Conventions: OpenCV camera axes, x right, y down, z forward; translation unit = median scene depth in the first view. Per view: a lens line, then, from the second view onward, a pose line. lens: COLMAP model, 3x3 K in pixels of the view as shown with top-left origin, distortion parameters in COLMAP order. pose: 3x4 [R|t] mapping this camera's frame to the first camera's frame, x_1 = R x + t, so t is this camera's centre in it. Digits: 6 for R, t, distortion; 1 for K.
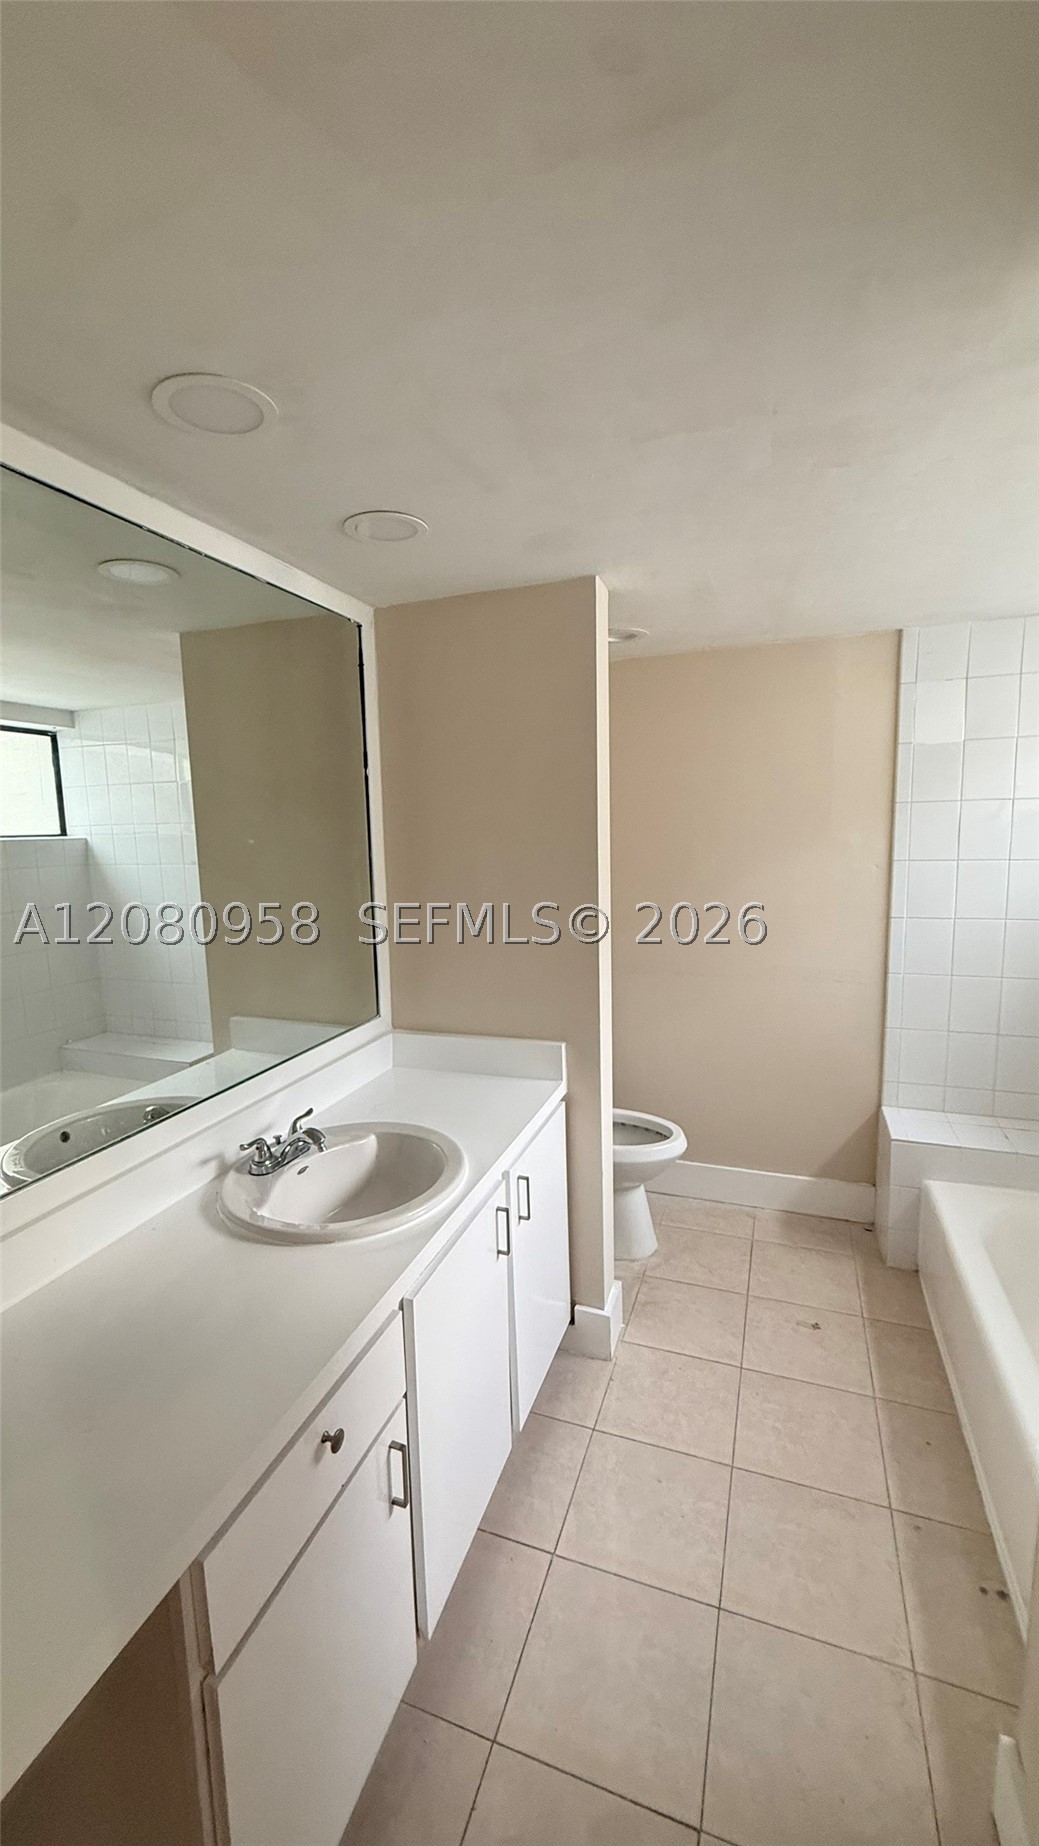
lens RADIAL K [[733.0, 0, 519.9], [0, 733.0, 921.5], [0, 0, 1]] dist [-0.001499, 0.000191]
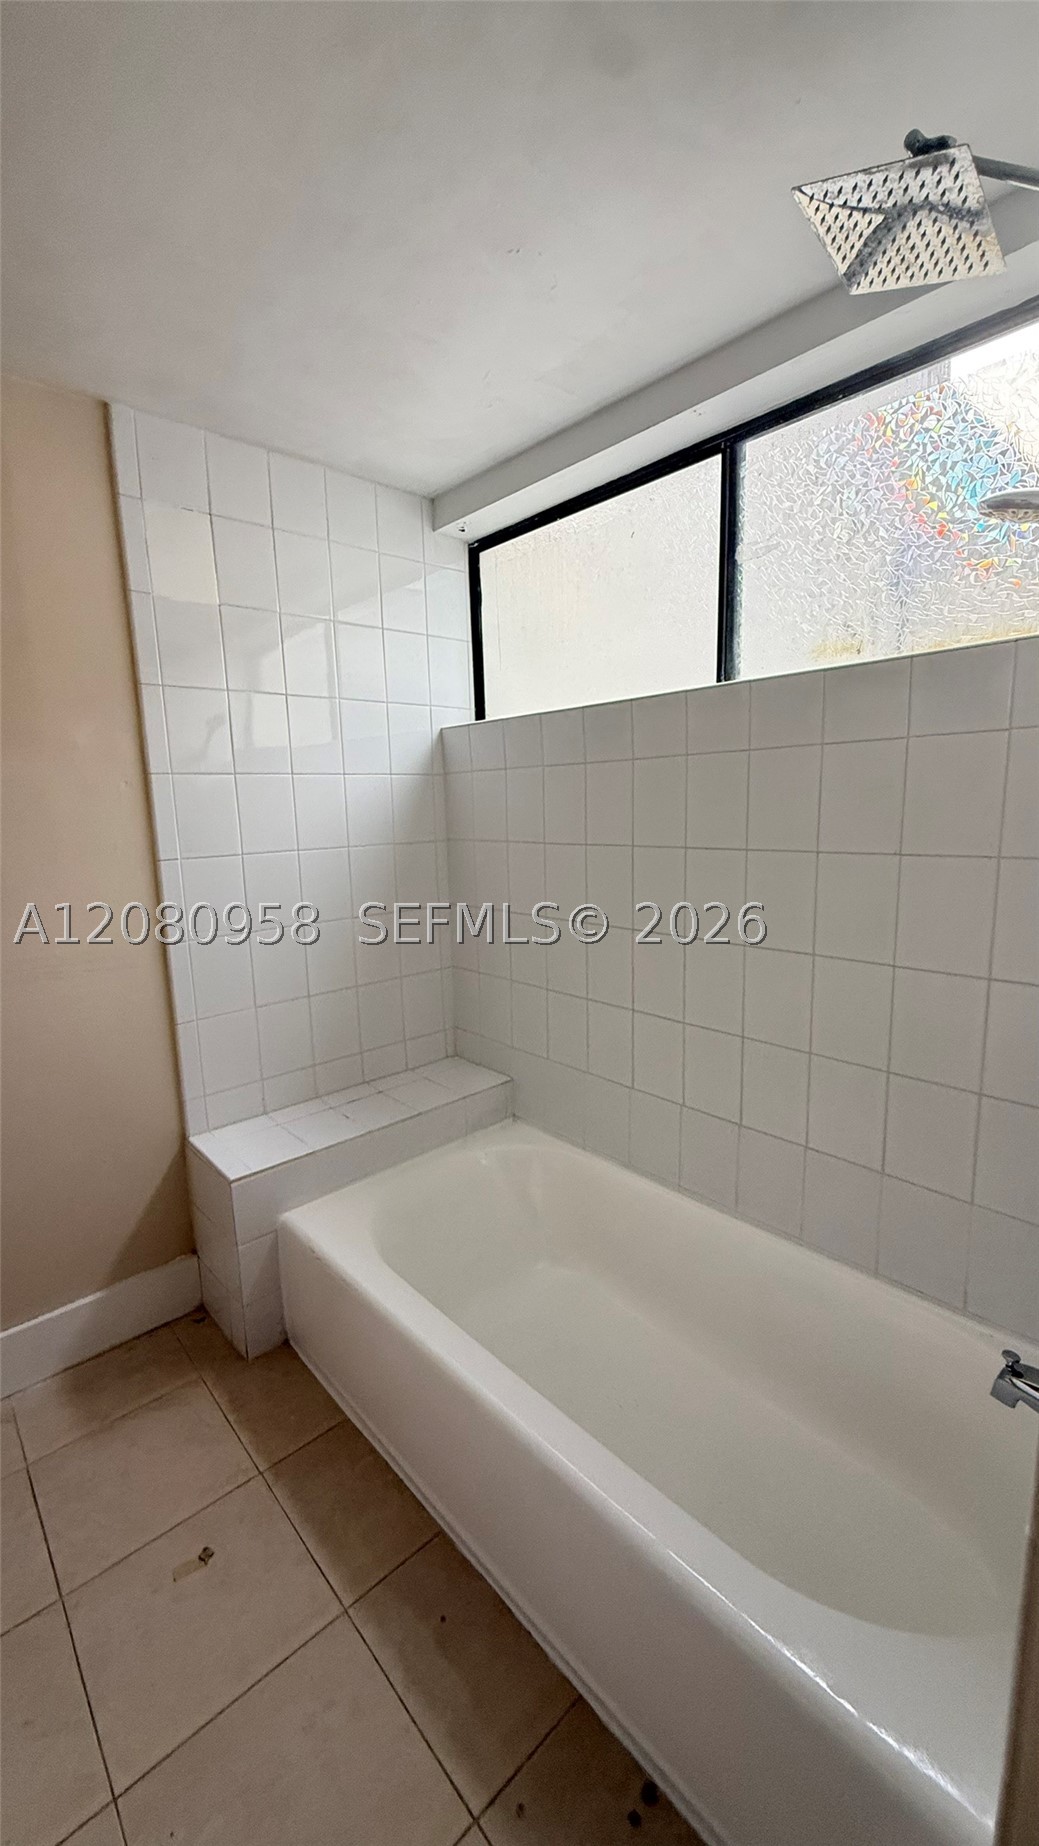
lens RADIAL K [[733.0, 0, 520.1], [0, 733.0, 930.4], [0, 0, 1]] dist [-0.001499, 0.000191]
pose [[0.472720, -0.130856, 0.871443, 0.072547], [0.129109, 0.988526, 0.078401, 0.049433], [-0.871703, 0.075450, 0.484191, 0.399730]]
